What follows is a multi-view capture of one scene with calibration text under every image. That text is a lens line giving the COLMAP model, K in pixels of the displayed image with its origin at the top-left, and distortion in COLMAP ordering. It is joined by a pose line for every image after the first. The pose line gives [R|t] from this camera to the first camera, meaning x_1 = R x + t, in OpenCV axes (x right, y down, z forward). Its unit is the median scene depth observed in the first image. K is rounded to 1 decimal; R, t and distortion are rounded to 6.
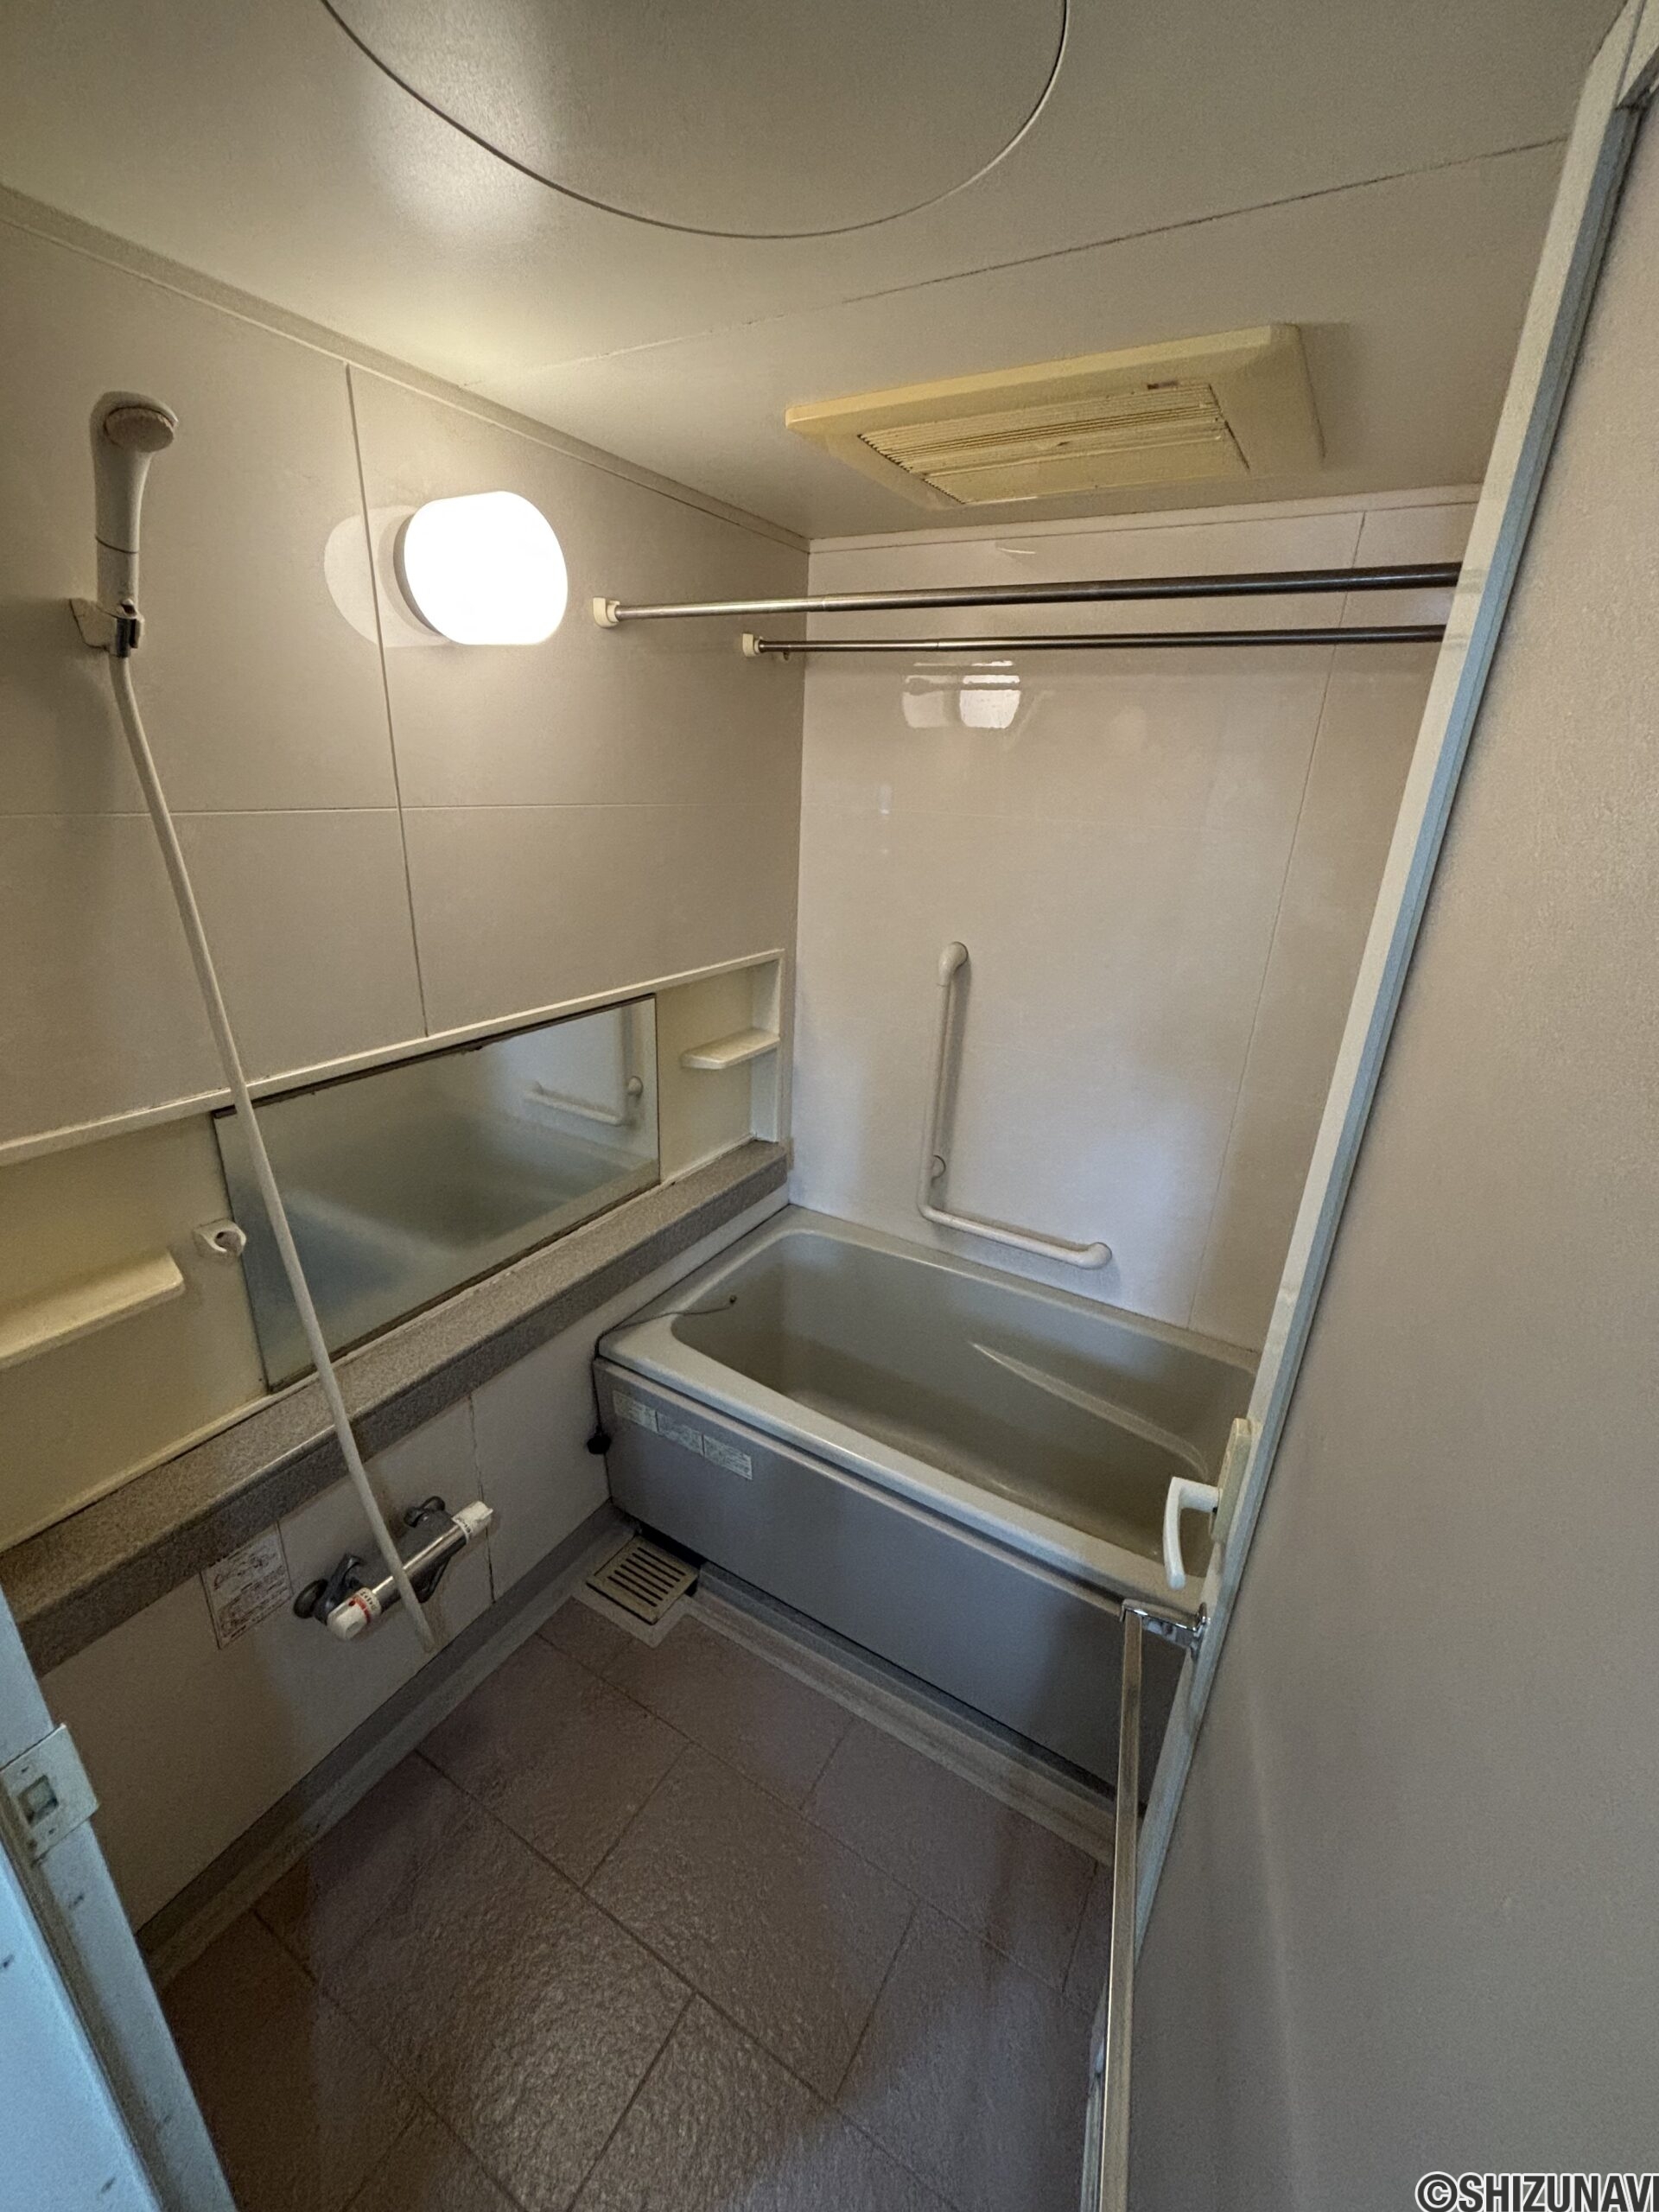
lens RADIAL K [[891.3, 0, 818.1], [0, 891.3, 1102.8], [0, 0, 1]] dist [0.000084, -0.000150]
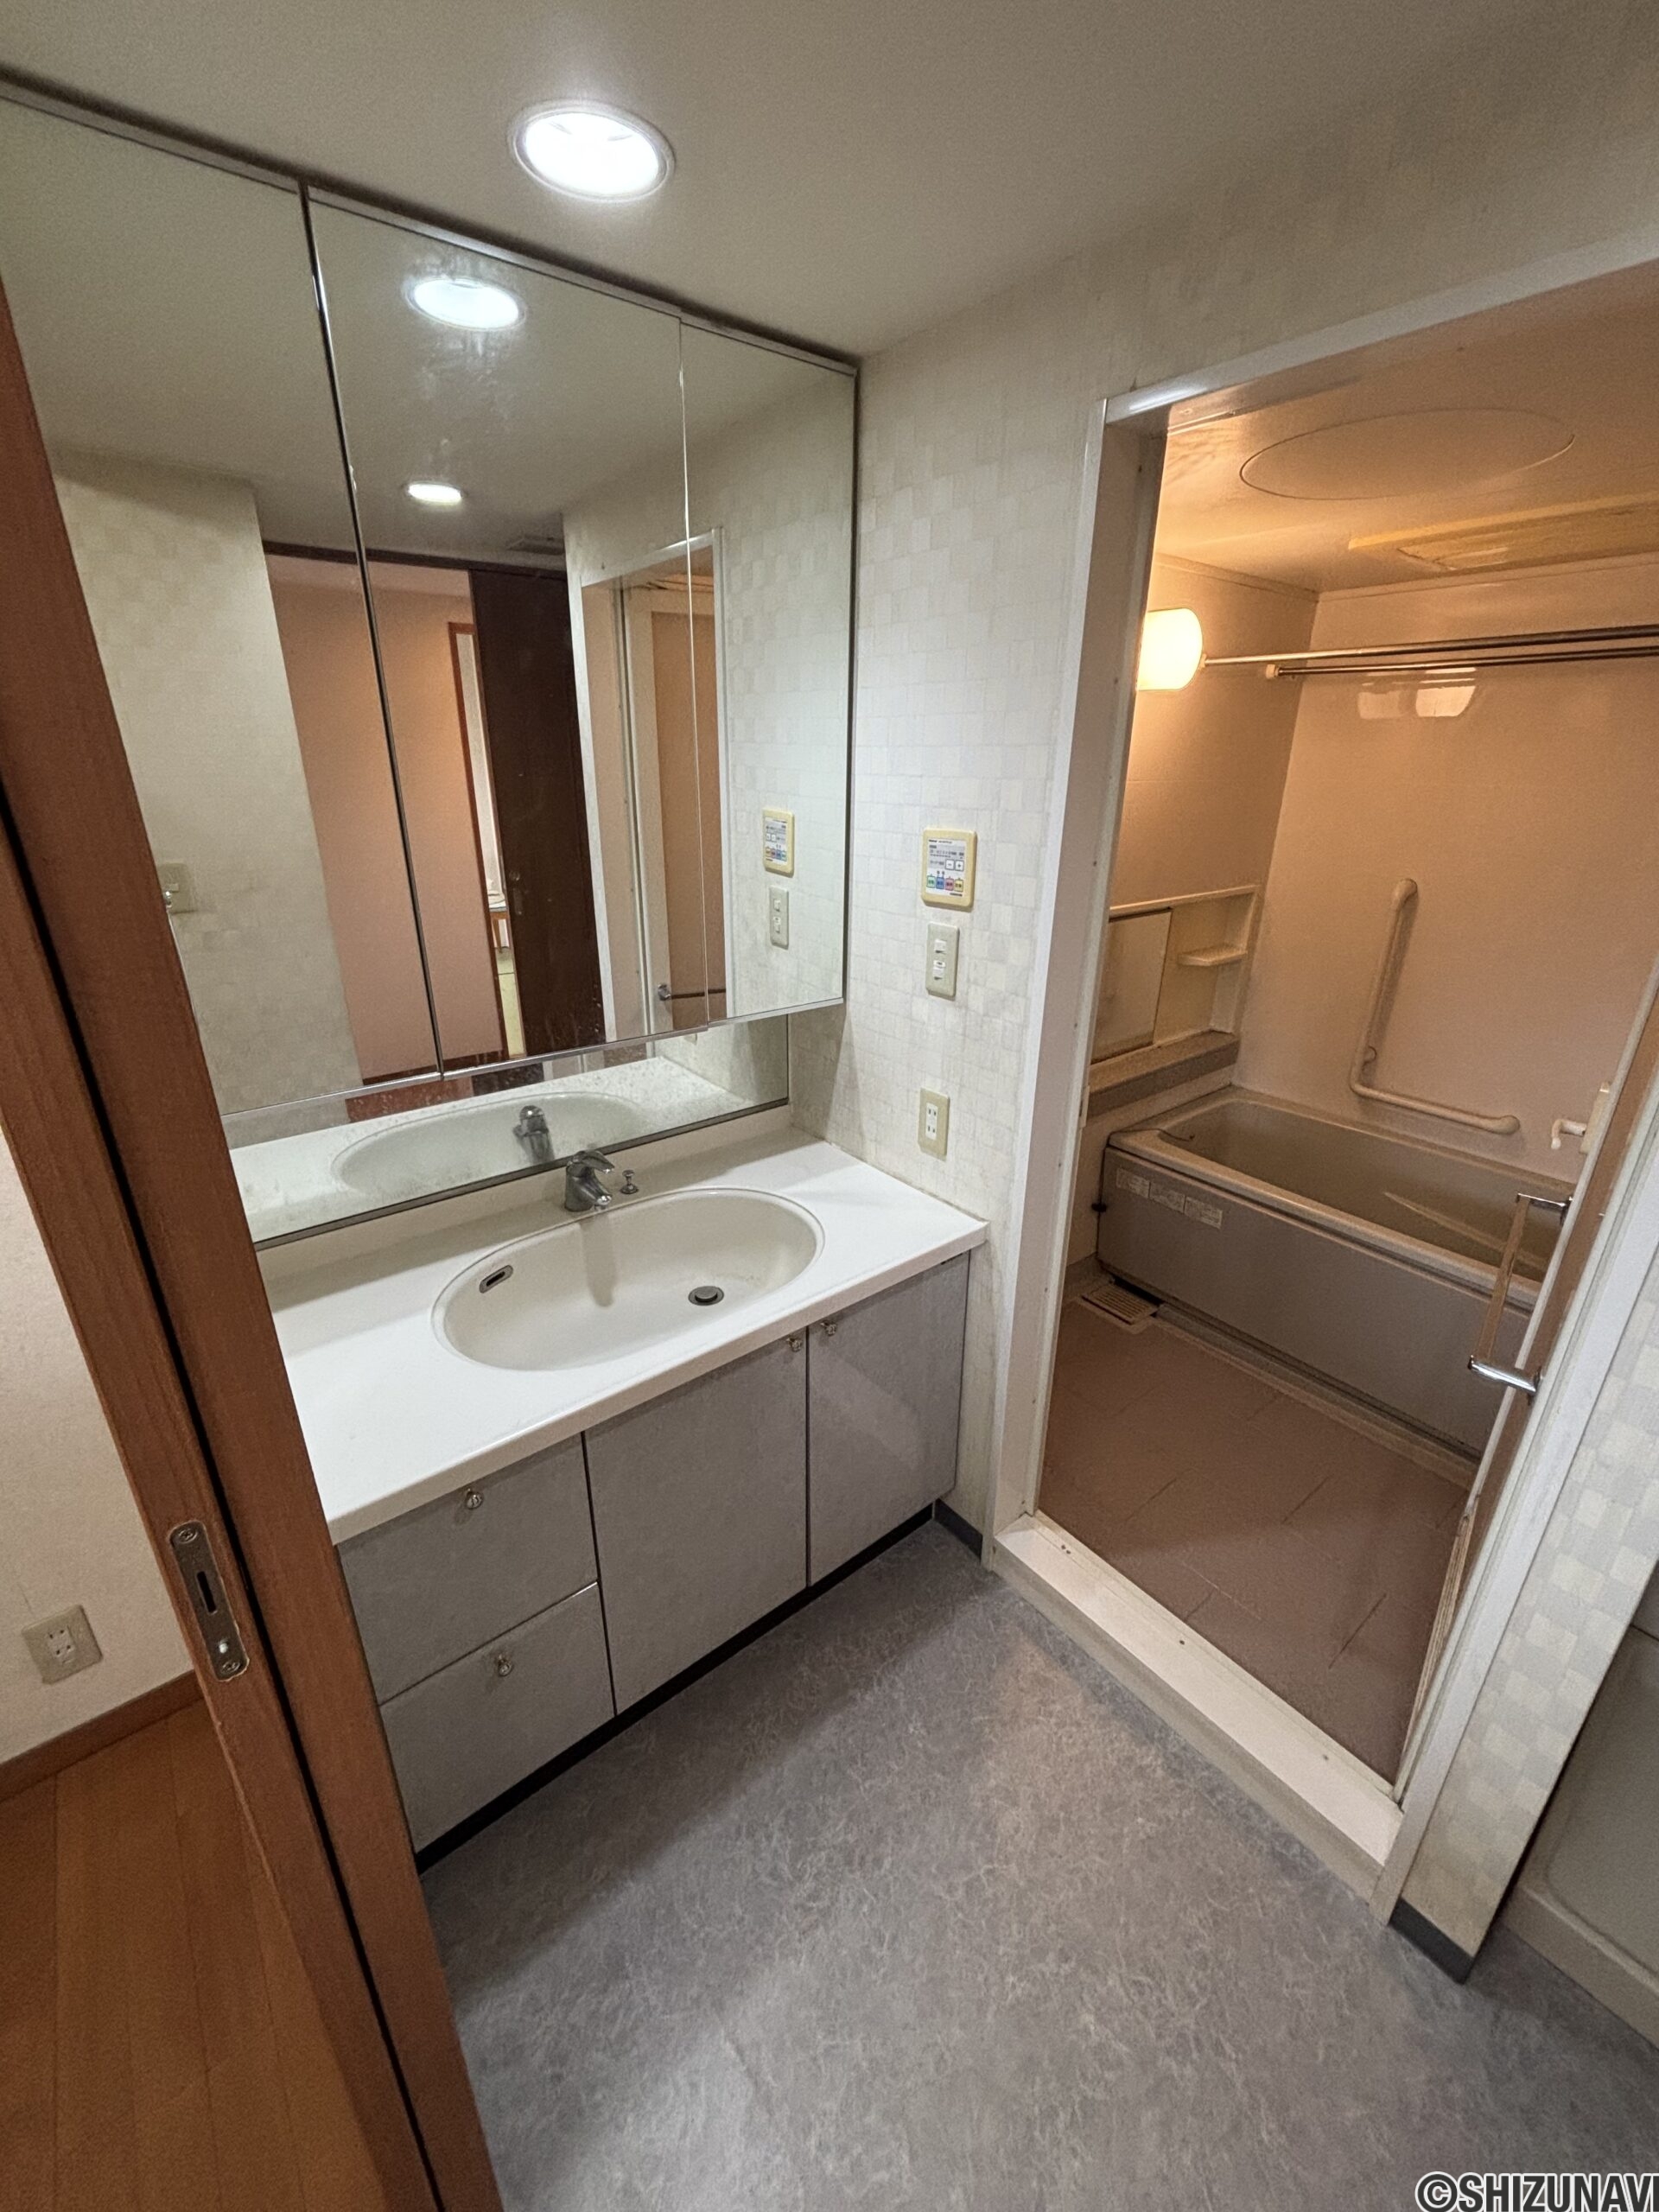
lens RADIAL K [[891.3, 0, 837.2], [0, 891.3, 1089.7], [0, 0, 1]] dist [0.000084, -0.000150]
pose [[0.939398, 0.098769, -0.328293, -0.169694], [-0.101267, 0.994814, 0.009523, 0.195385], [0.327531, 0.024300, 0.944528, -0.512122]]
